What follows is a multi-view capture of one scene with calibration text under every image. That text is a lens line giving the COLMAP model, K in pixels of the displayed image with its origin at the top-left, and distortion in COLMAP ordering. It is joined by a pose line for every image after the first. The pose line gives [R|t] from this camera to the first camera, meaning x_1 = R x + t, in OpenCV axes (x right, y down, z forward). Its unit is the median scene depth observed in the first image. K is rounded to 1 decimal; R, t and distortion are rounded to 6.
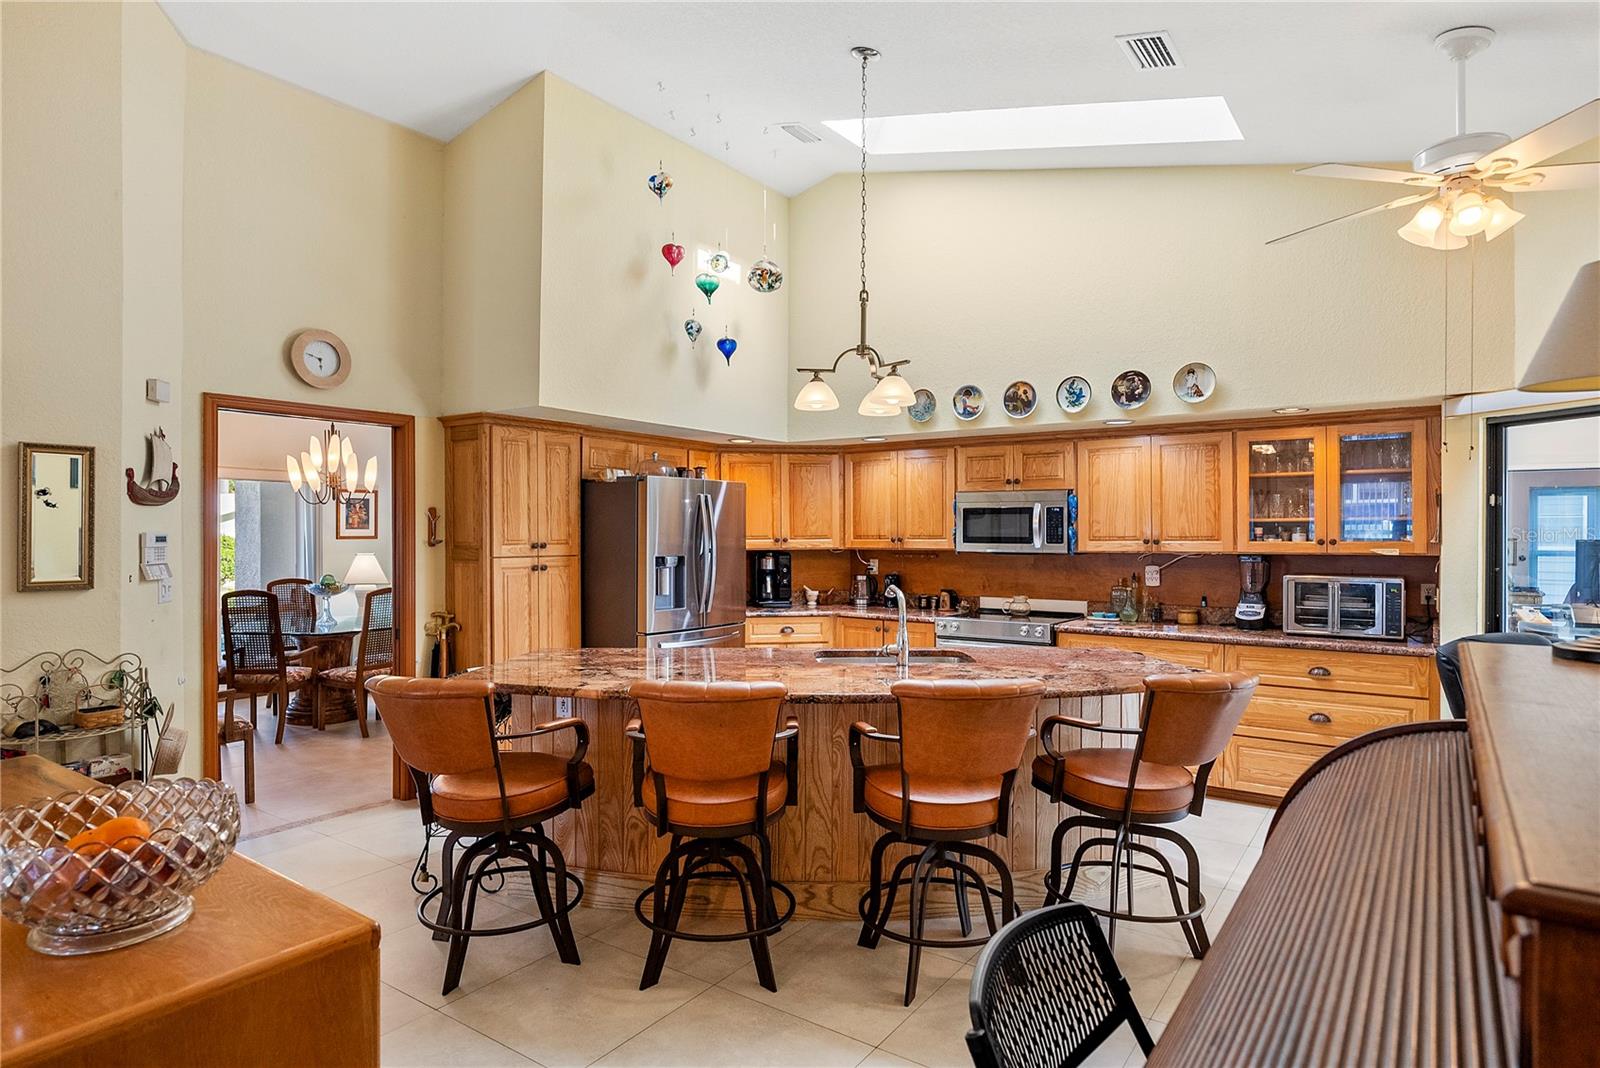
lens RADIAL K [[918.0, 0, 804.5], [0, 918.0, 535.0], [0, 0, 1]] dist [-0.007731, -0.000314]
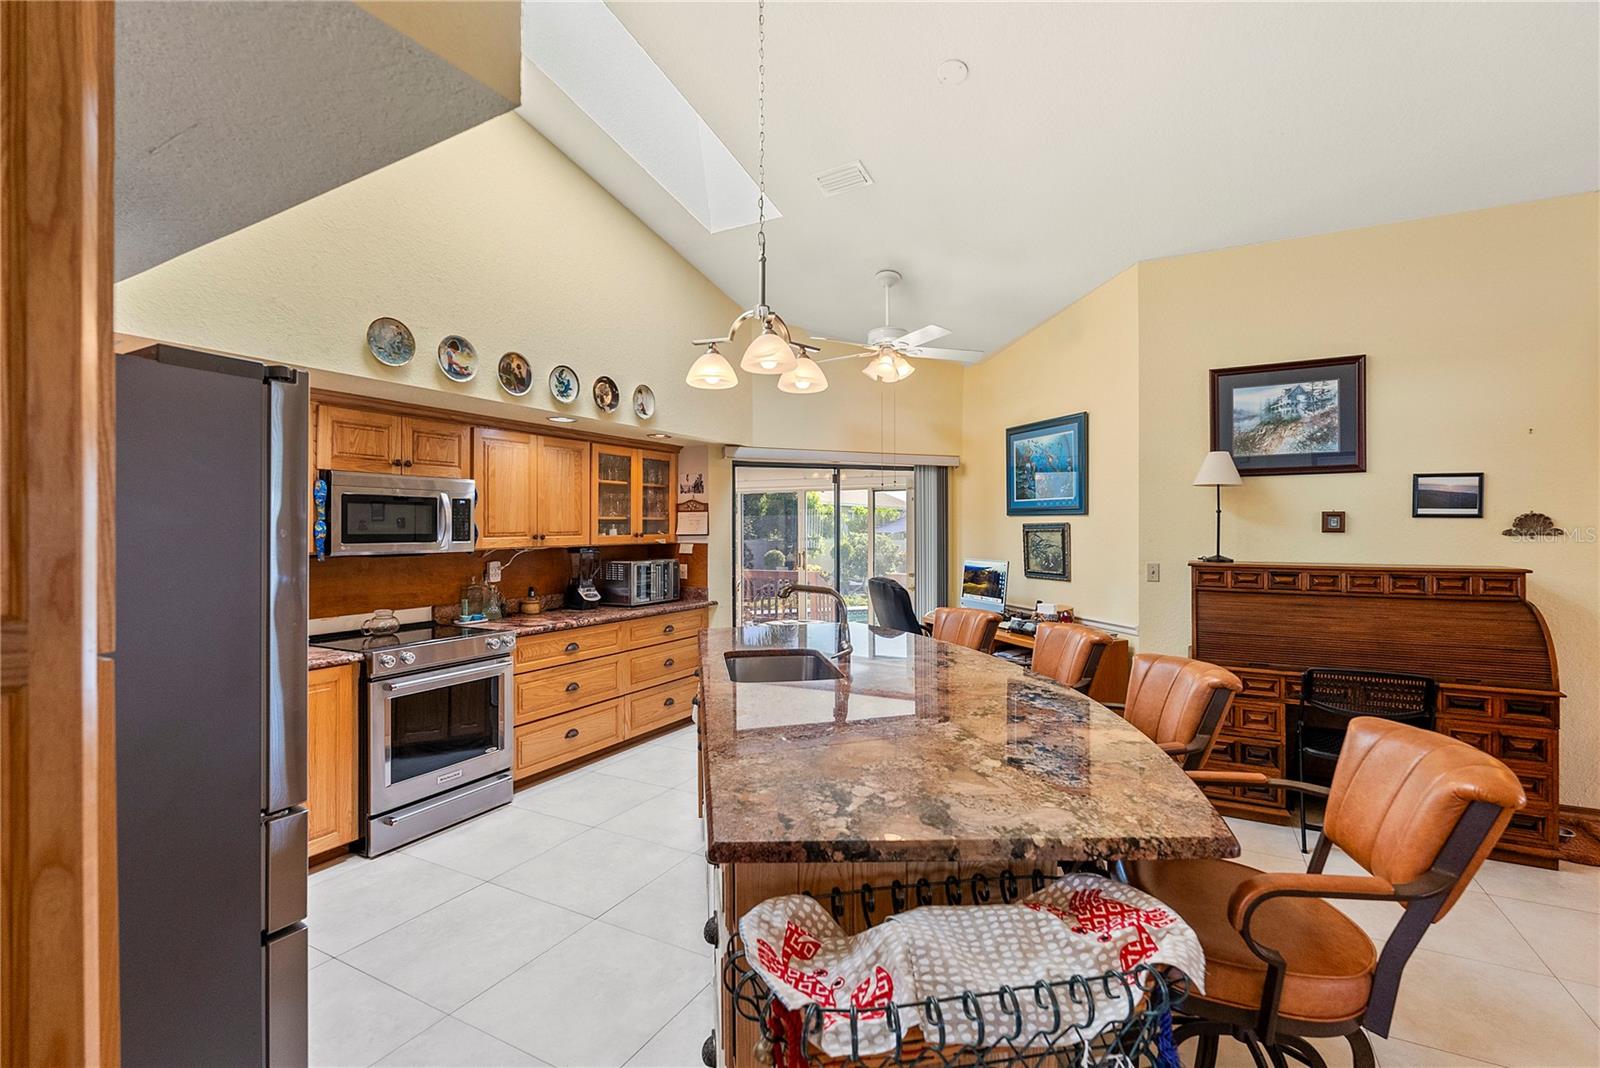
lens RADIAL K [[709.6, 0, 804.8], [0, 709.6, 530.4], [0, 0, 1]] dist [-0.004529, 0.000839]
pose [[-0.109446, -0.003132, 0.993988, -0.447296], [0.003982, 0.999986, 0.003589, -0.001974], [-0.993985, 0.004351, -0.109432, 0.785173]]
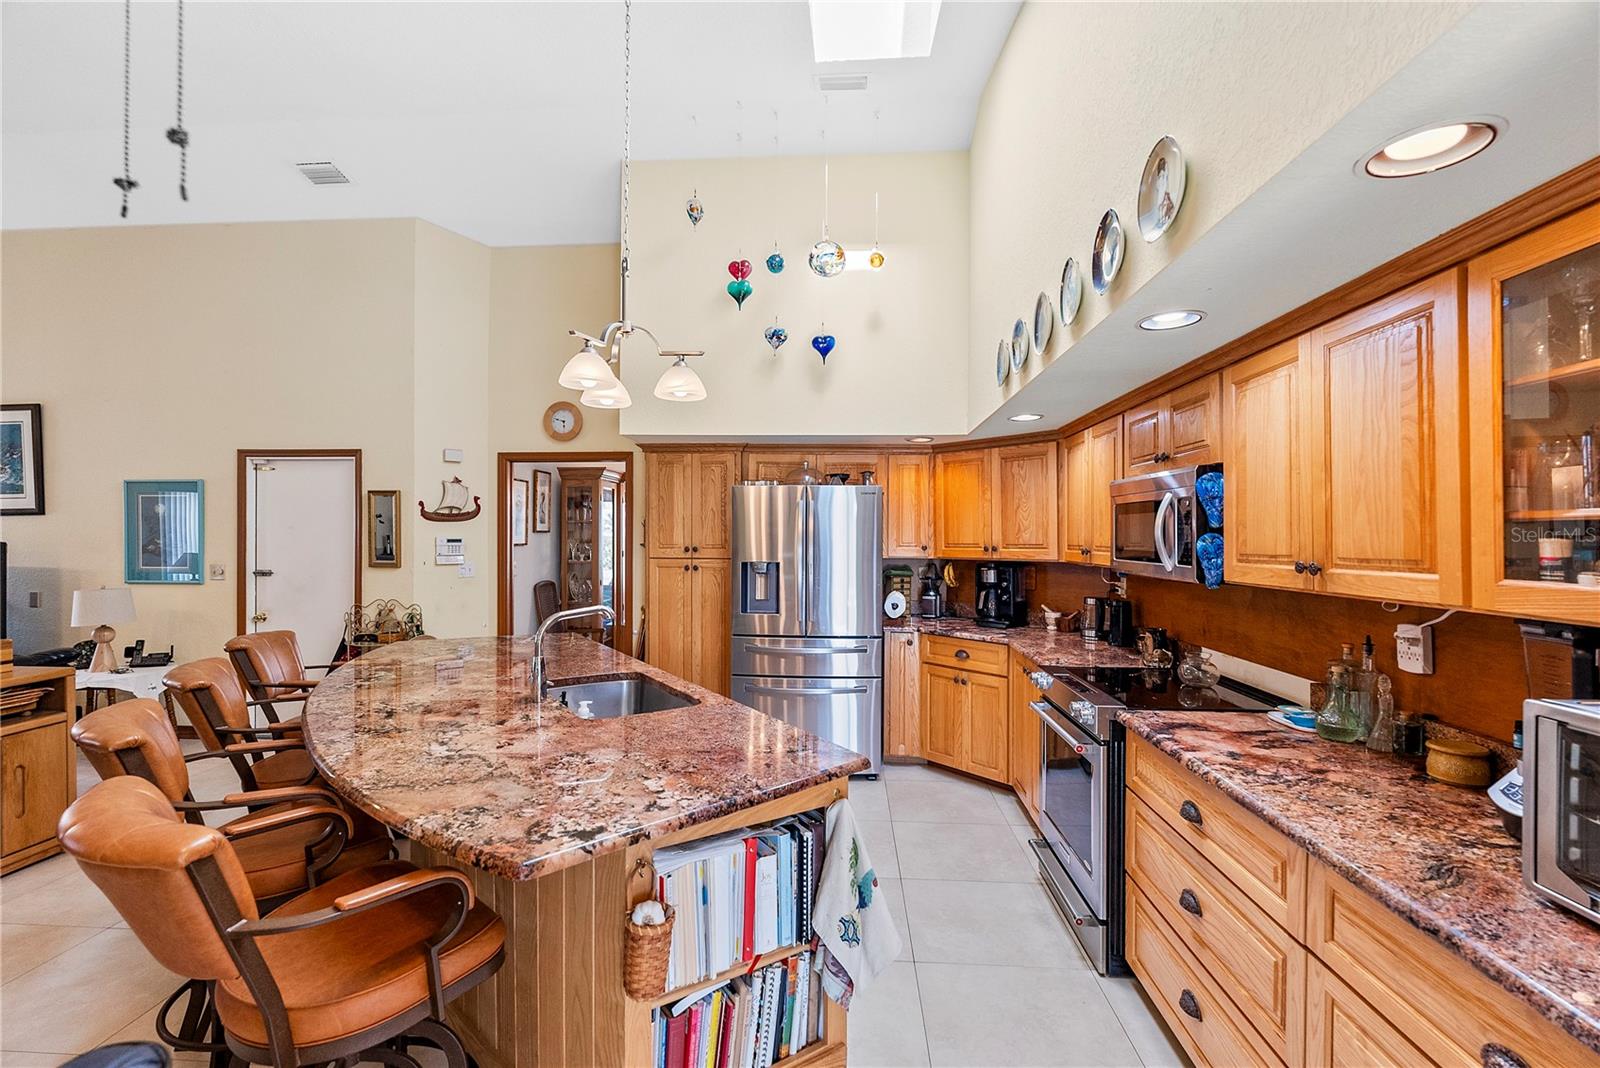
lens RADIAL K [[709.6, 0, 799.2], [0, 709.6, 536.5], [0, 0, 1]] dist [-0.004529, 0.000839]
pose [[0.506379, 0.004393, -0.862300, 0.544782], [-0.006519, 0.999978, 0.001266, -0.006897], [0.862286, 0.004981, 0.506397, 0.613200]]
